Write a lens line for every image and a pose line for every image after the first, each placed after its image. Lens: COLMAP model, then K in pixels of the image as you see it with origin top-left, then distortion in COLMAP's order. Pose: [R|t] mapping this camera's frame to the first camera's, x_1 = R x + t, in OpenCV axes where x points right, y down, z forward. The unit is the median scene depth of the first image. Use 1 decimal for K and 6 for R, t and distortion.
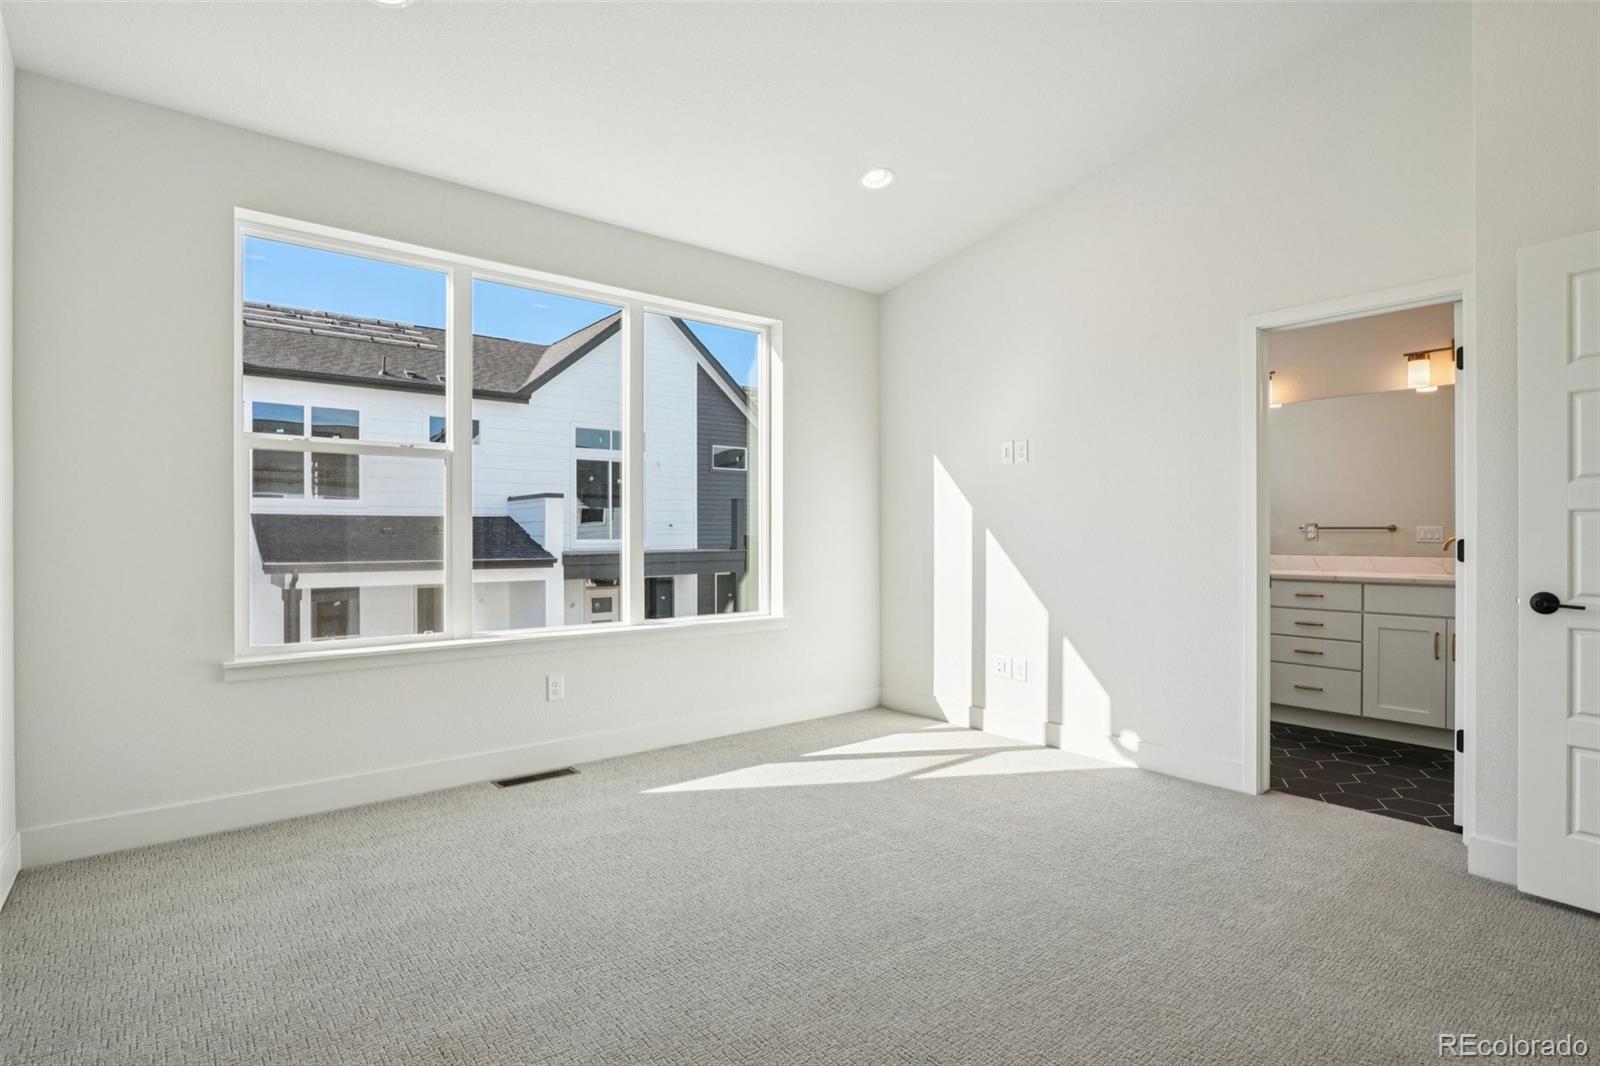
lens RADIAL K [[820.8, 0, 805.2], [0, 820.8, 537.2], [0, 0, 1]] dist [-0.008040, -0.000897]
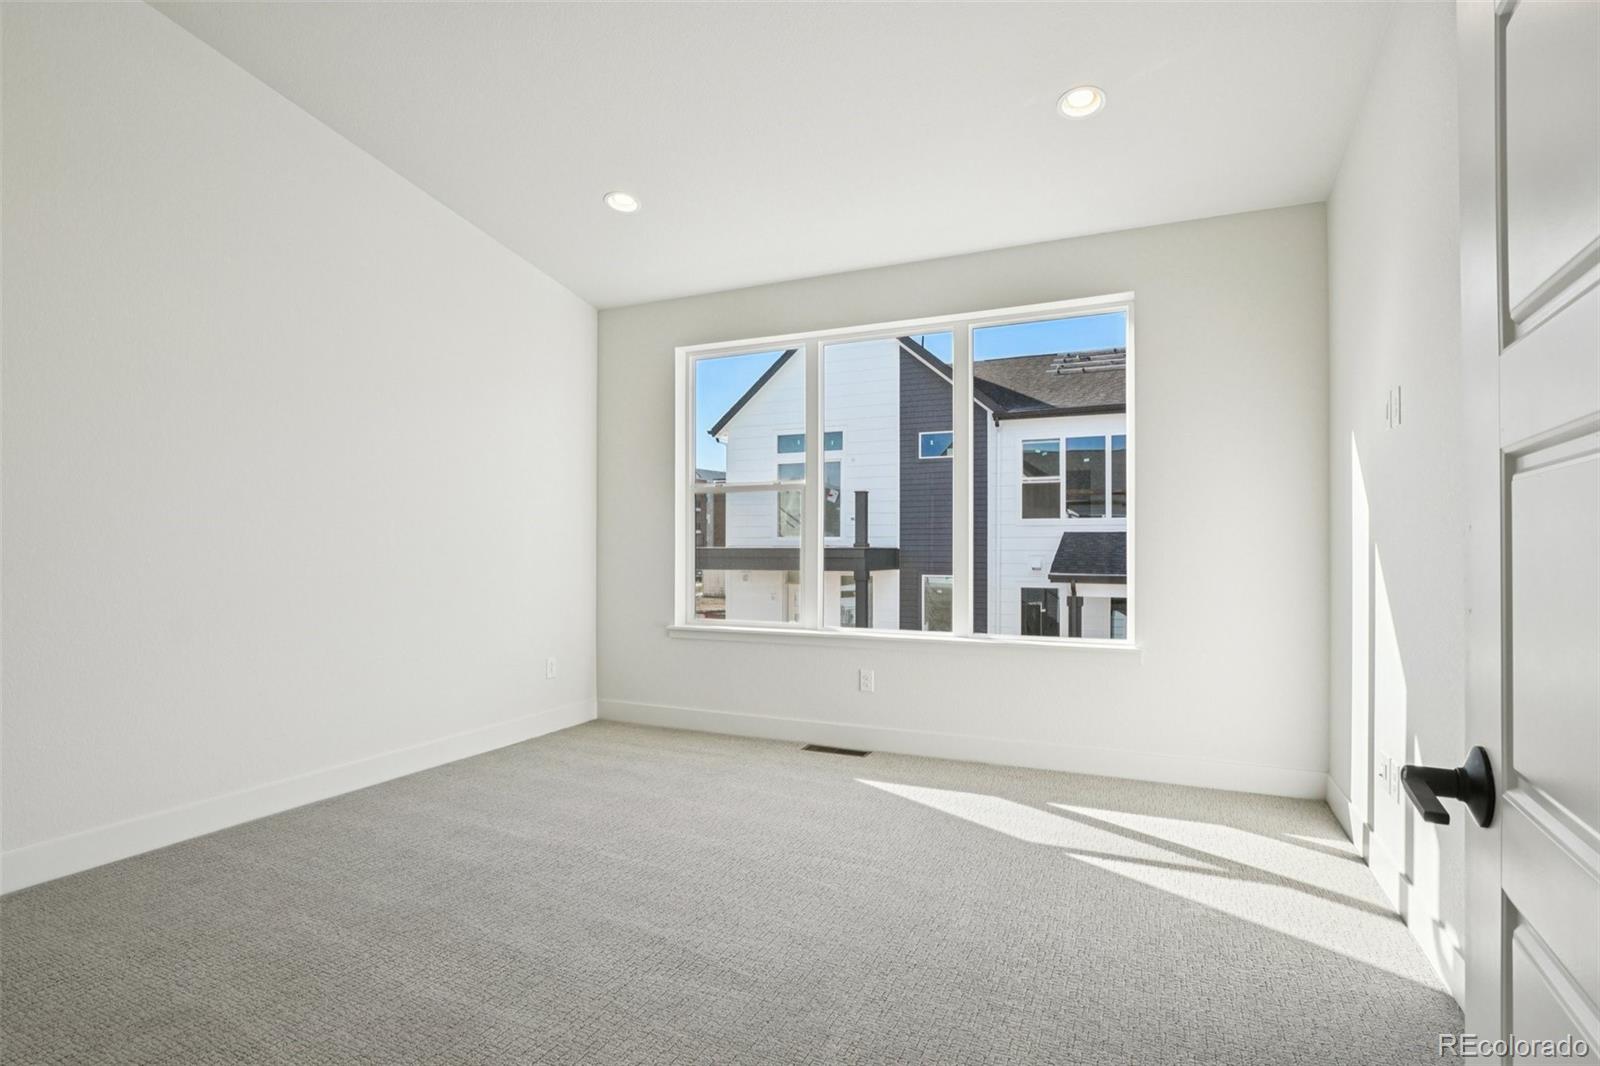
lens RADIAL K [[829.3, 0, 803.2], [0, 829.3, 563.6], [0, 0, 1]] dist [-0.003503, -0.000727]
pose [[0.441088, 0.018555, -0.897272, 0.646228], [-0.007321, 0.999827, 0.017077, -0.002021], [0.897434, -0.000963, 0.441148, 0.364440]]
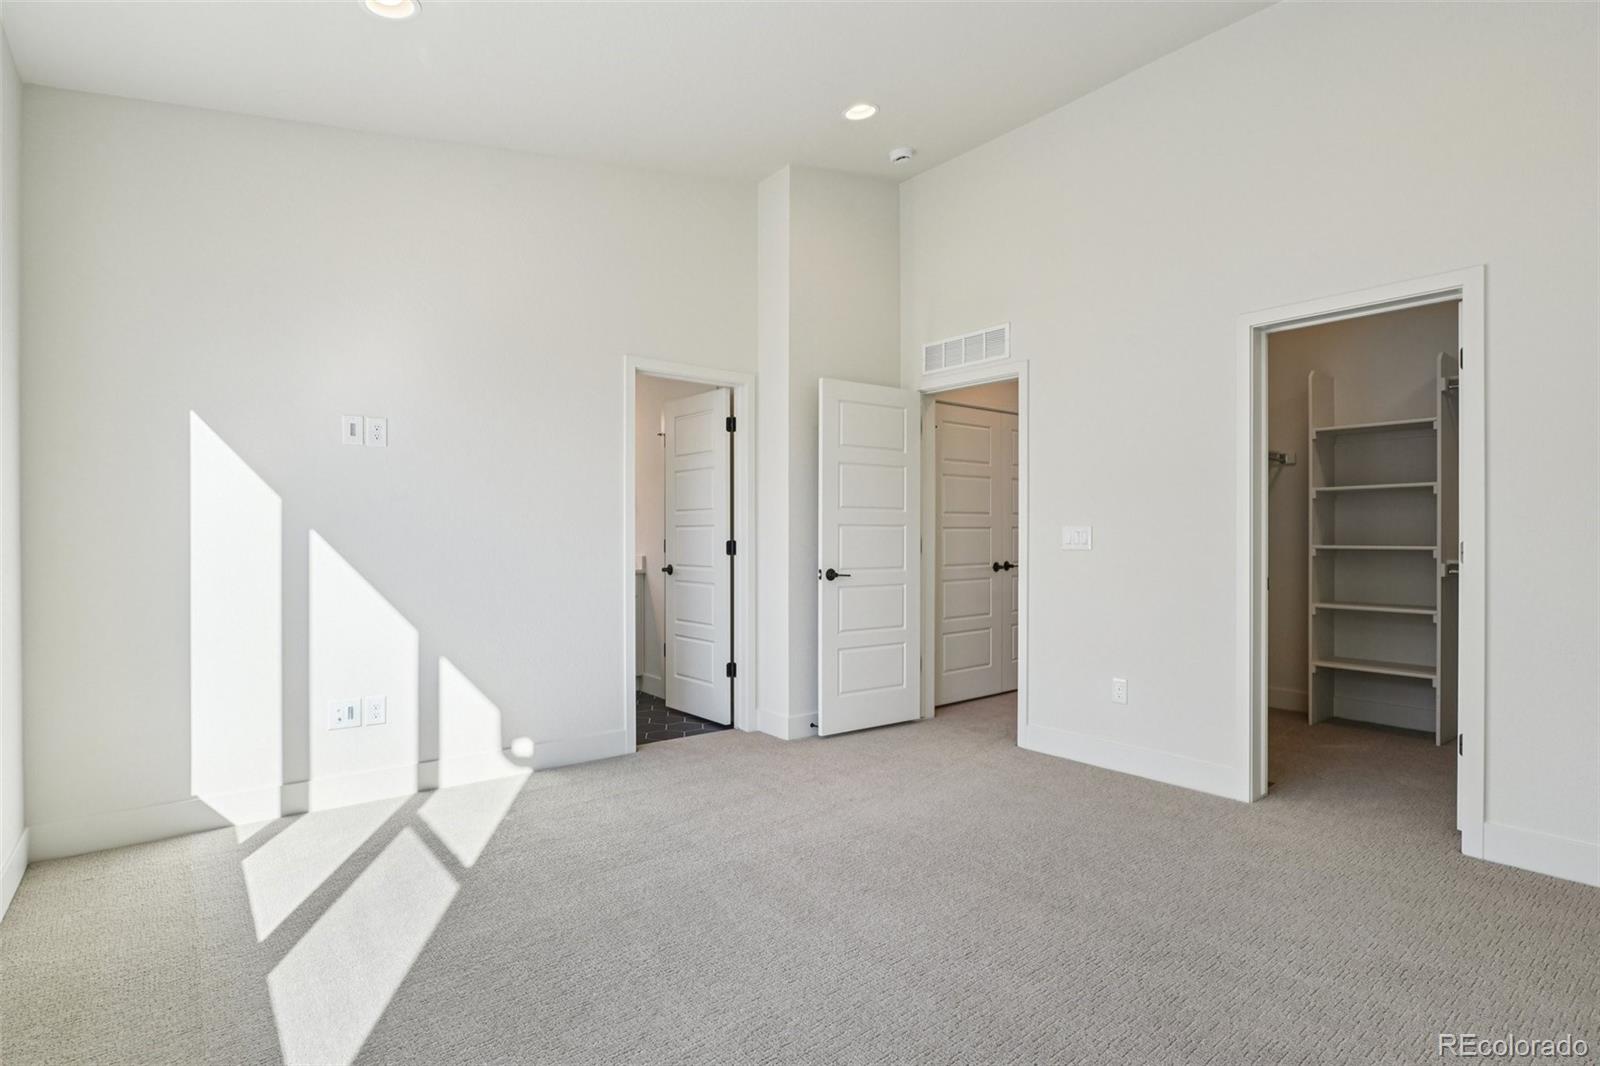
lens RADIAL K [[789.0, 0, 805.8], [0, 789.0, 529.7], [0, 0, 1]] dist [-0.034643, 0.013037]
pose [[-0.012124, 0.007450, 0.999899, -0.506789], [0.001990, 0.999970, -0.007427, -0.004280], [-0.999925, 0.001900, -0.012139, 0.622407]]
